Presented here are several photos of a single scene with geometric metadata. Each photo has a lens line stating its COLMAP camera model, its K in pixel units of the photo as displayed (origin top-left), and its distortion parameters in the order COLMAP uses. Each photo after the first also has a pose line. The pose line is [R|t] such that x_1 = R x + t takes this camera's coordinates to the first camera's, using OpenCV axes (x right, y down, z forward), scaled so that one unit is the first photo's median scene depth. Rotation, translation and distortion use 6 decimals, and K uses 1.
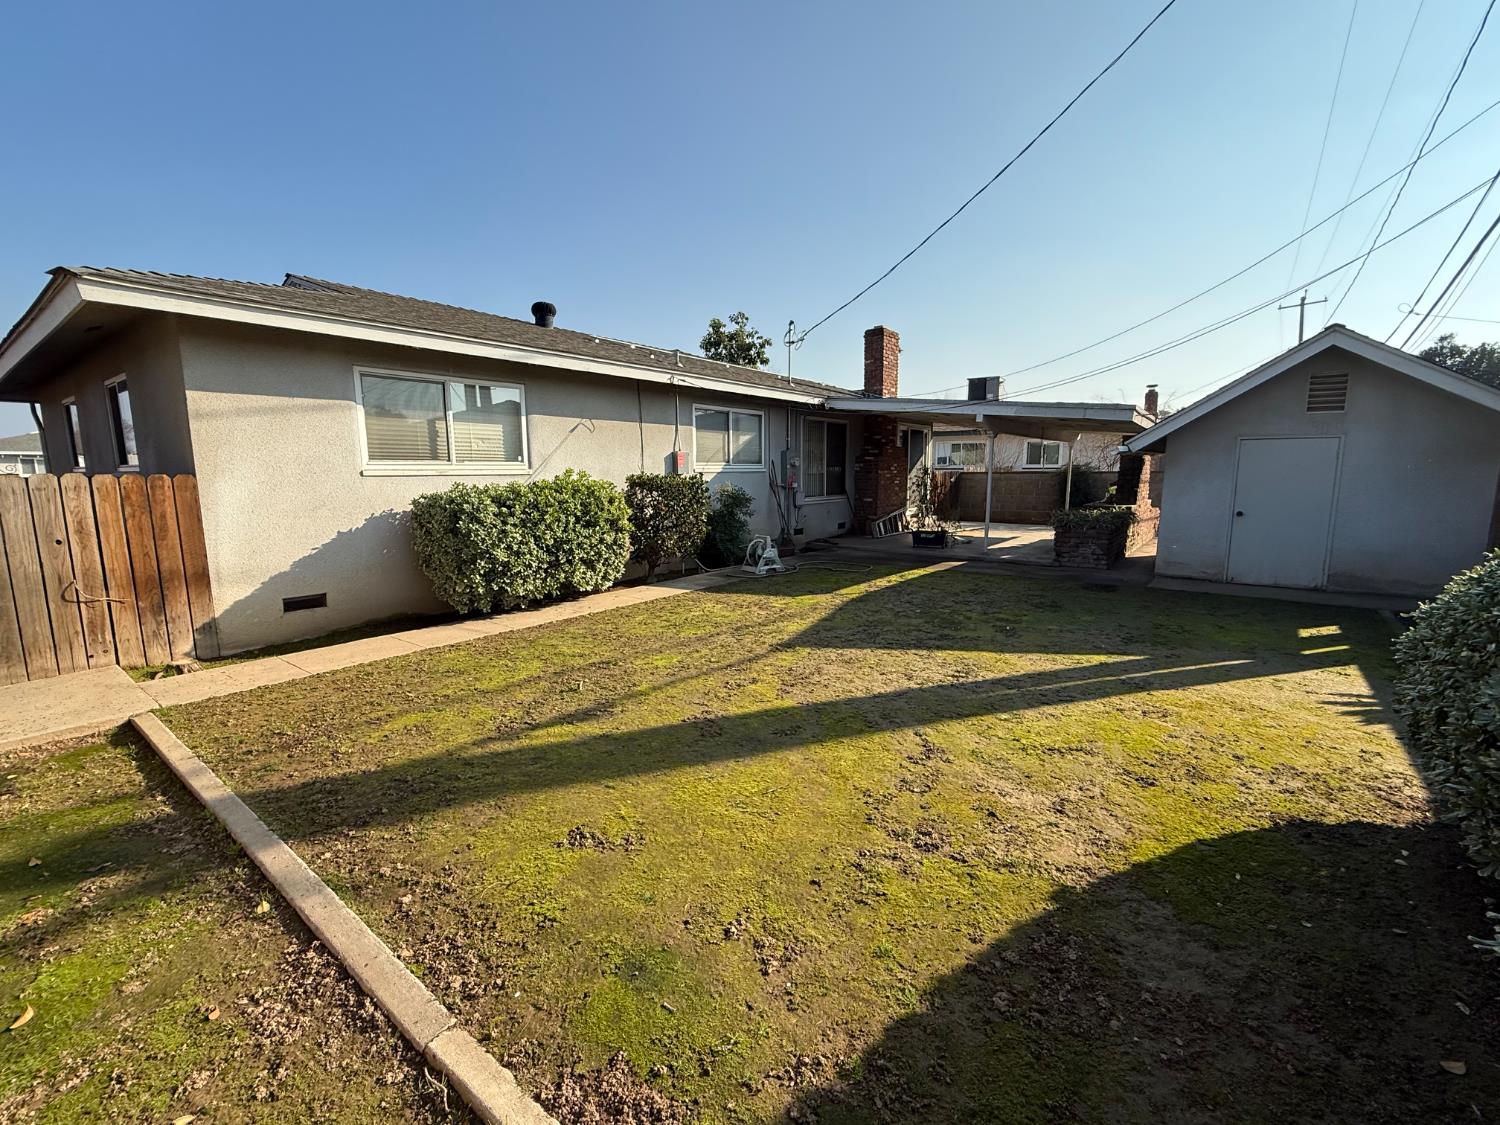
lens RADIAL K [[647.2, 0, 753.1], [0, 647.2, 563.5], [0, 0, 1]] dist [0.000997, 0.000015]
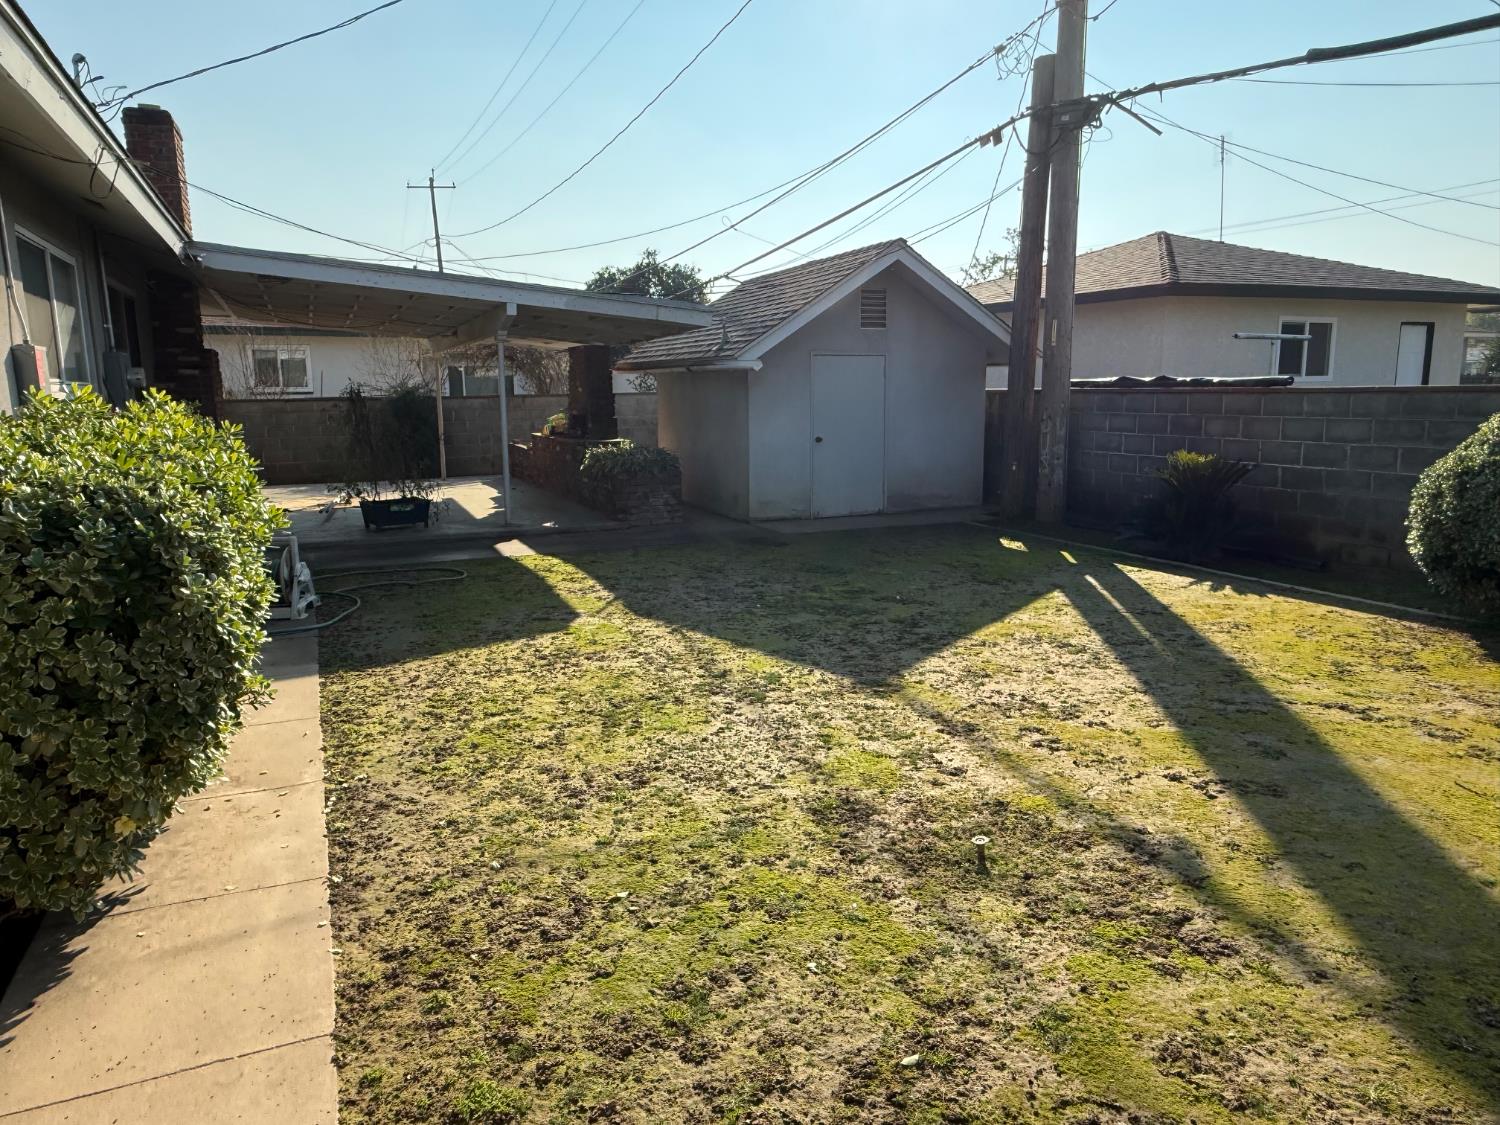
lens RADIAL K [[1000.9, 0, 750.8], [0, 1000.9, 563.3], [0, 0, 1]] dist [0.008014, 0.001012]
pose [[0.483465, -0.151224, 0.862202, -0.779431], [0.134525, 0.986100, 0.097522, -0.086734], [-0.864965, 0.068839, 0.497088, 0.640058]]
